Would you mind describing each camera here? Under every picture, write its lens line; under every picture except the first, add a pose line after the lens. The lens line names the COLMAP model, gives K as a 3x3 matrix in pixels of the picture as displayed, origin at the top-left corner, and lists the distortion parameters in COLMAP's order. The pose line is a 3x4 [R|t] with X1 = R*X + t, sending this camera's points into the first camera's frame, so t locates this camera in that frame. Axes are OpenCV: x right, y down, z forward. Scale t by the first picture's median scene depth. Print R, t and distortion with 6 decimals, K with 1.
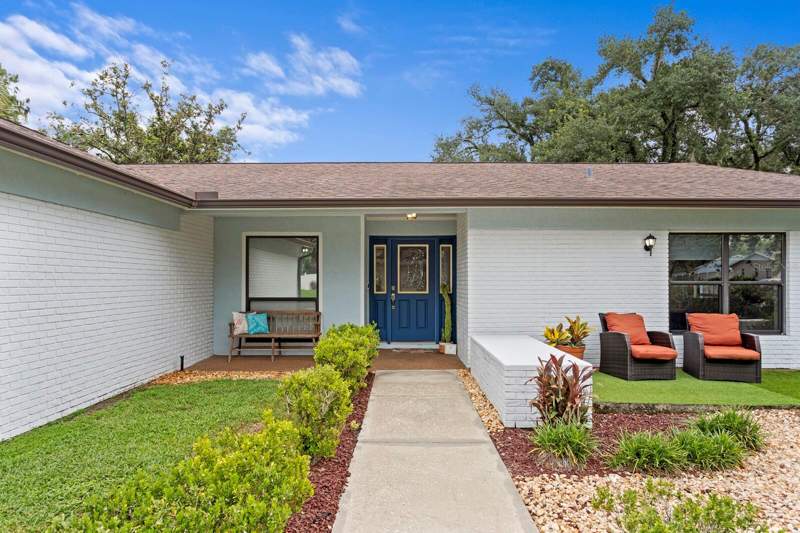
lens RADIAL K [[487.4, 0, 399.4], [0, 487.4, 269.8], [0, 0, 1]] dist [-0.002185, -0.000020]
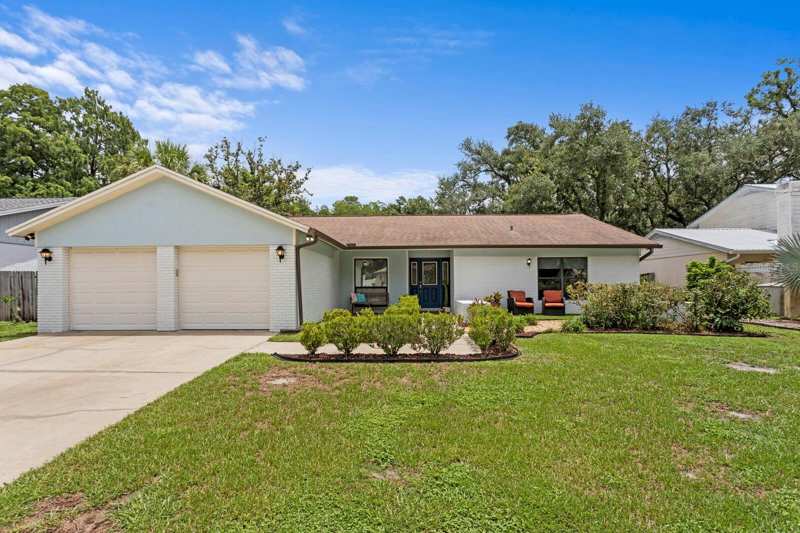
lens RADIAL K [[440.6, 0, 400.0], [0, 440.6, 268.8], [0, 0, 1]] dist [0.000436, -0.000025]
pose [[0.999867, -0.006061, -0.015144, -0.071647], [0.005865, 0.999899, -0.012941, 0.002896], [0.015221, 0.012850, 0.999802, -0.899640]]
